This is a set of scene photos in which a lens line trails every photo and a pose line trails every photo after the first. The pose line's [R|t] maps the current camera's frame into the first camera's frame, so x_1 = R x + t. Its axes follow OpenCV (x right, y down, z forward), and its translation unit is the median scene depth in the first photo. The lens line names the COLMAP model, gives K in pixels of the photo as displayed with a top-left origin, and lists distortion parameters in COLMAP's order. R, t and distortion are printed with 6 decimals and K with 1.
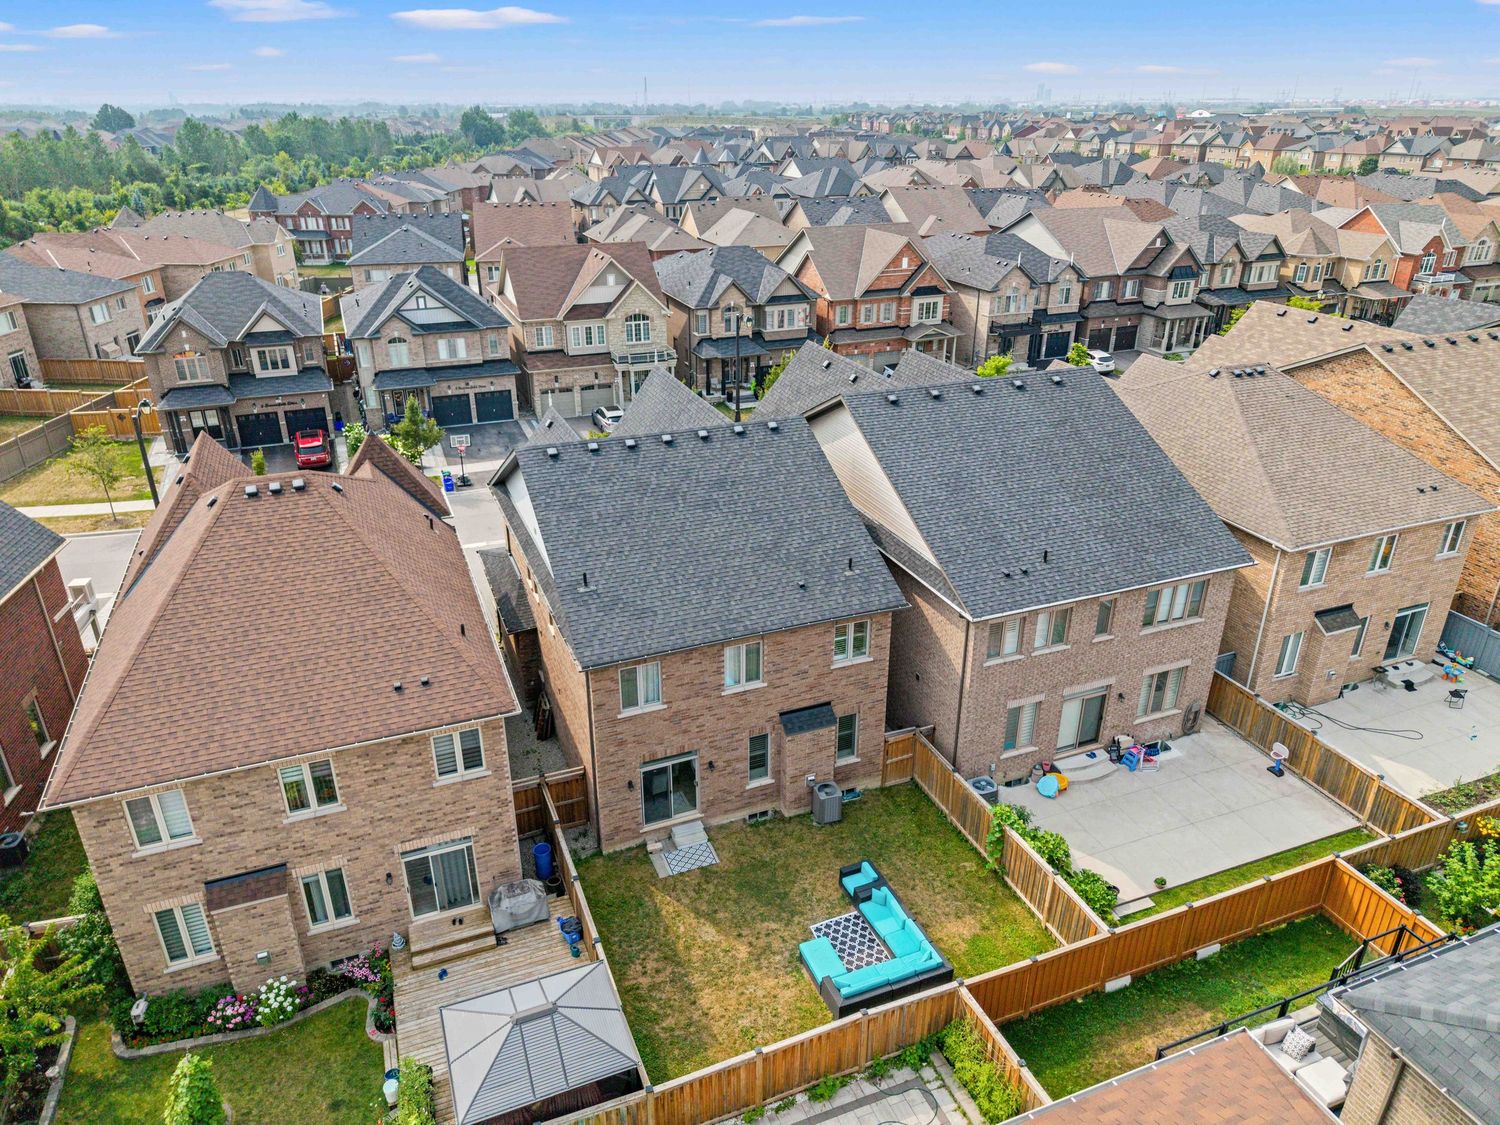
lens RADIAL K [[1013.0, 0, 743.8], [0, 1013.0, 554.0], [0, 0, 1]] dist [0.016439, -0.015050]
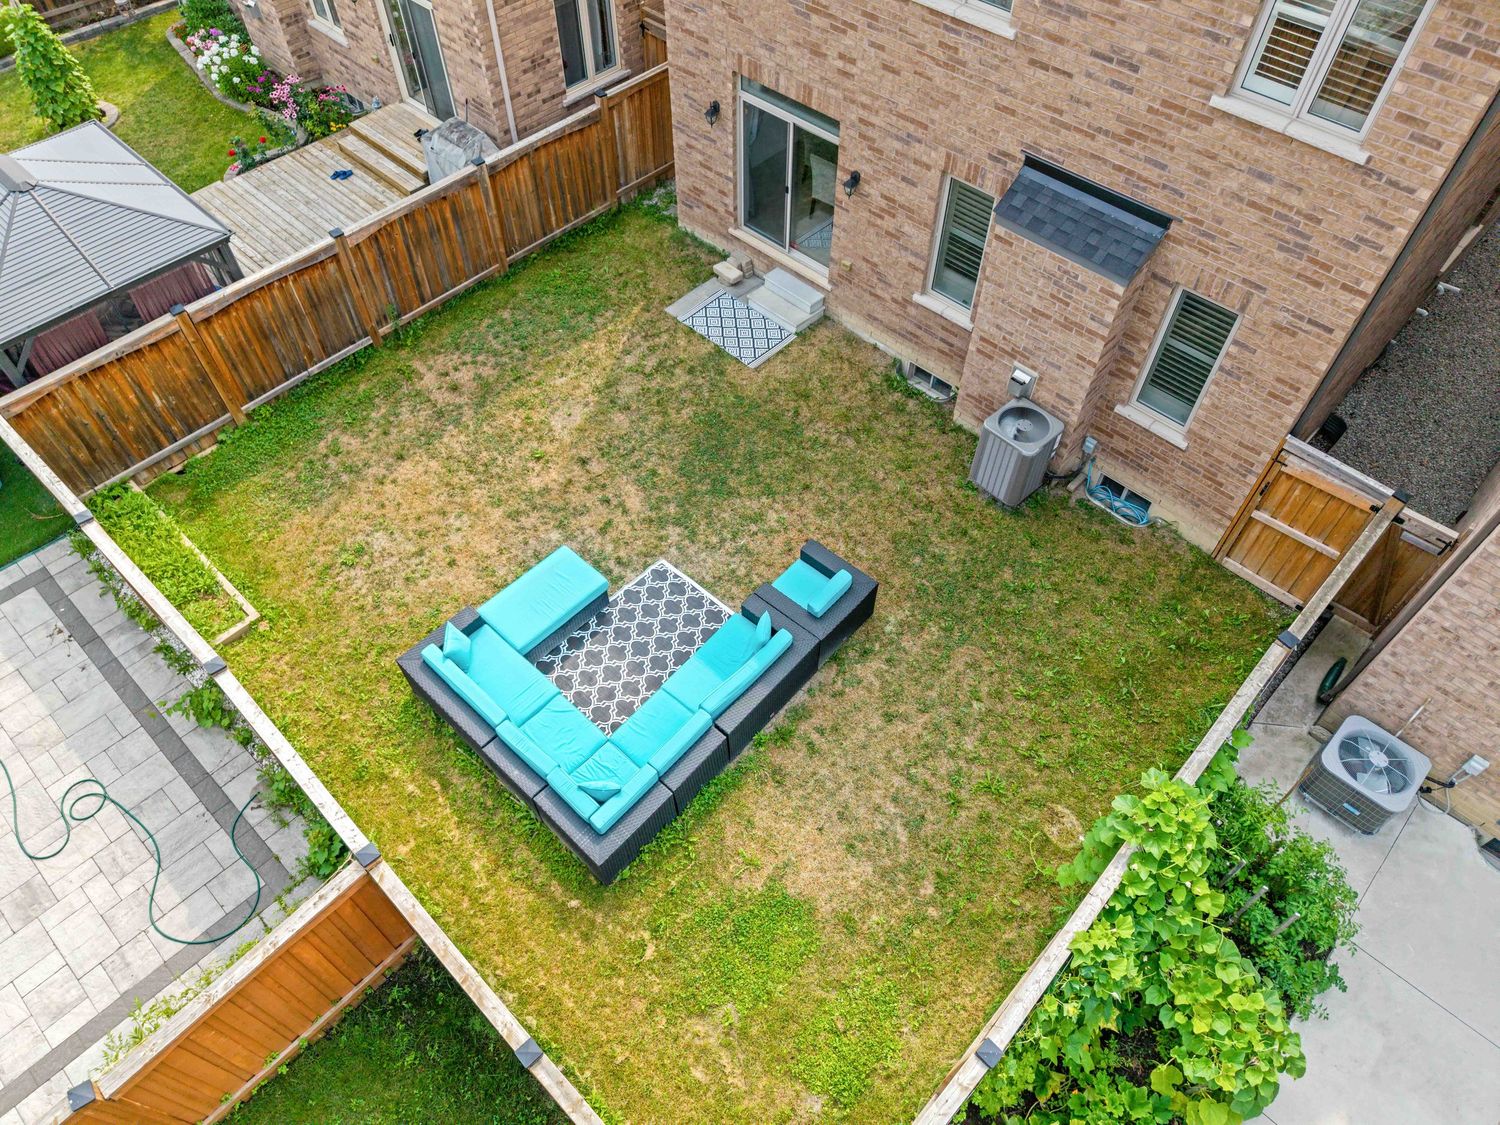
lens RADIAL K [[1013.0, 0, 742.2], [0, 1013.0, 557.0], [0, 0, 1]] dist [0.016439, -0.015050]
pose [[0.418216, 0.719903, -0.553927, 0.282432], [-0.379473, 0.692523, 0.613525, 0.070089], [0.825286, -0.046385, 0.562807, 0.677333]]
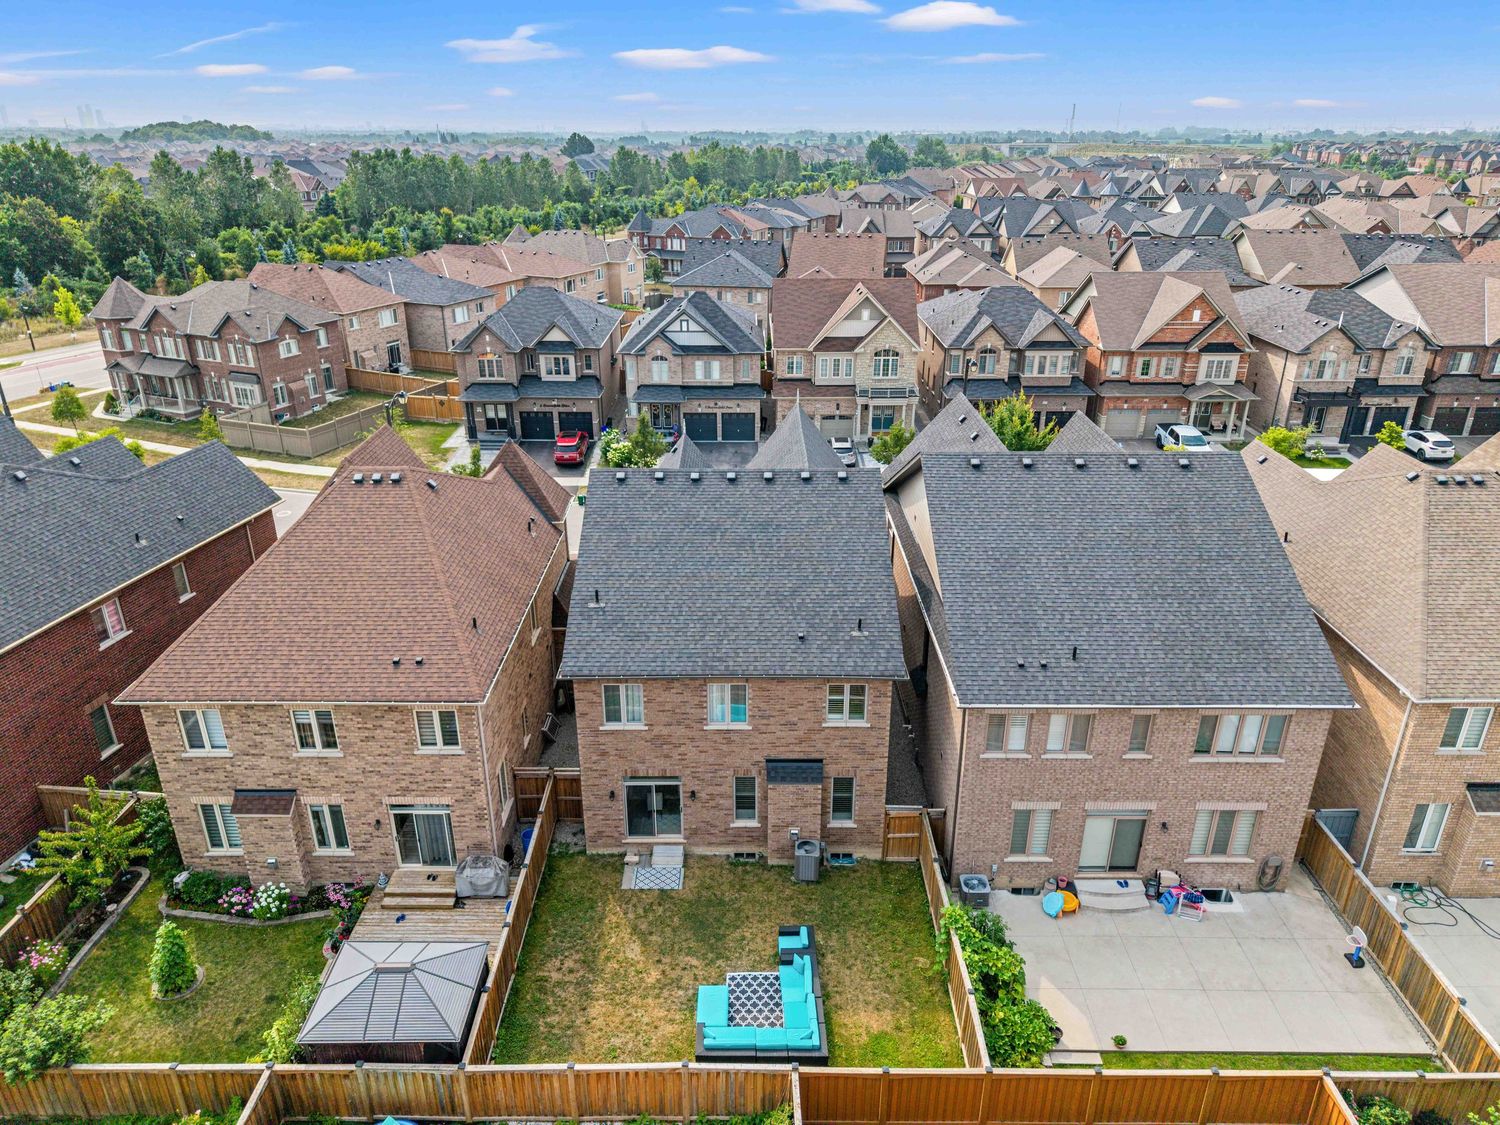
lens RADIAL K [[1013.0, 0, 743.3], [0, 1013.0, 558.2], [0, 0, 1]] dist [0.016439, -0.015050]
pose [[0.926222, 0.147006, -0.347134, 0.319914], [-0.153488, 0.988110, 0.008913, -0.043629], [0.344317, 0.045025, 0.937773, 0.038893]]
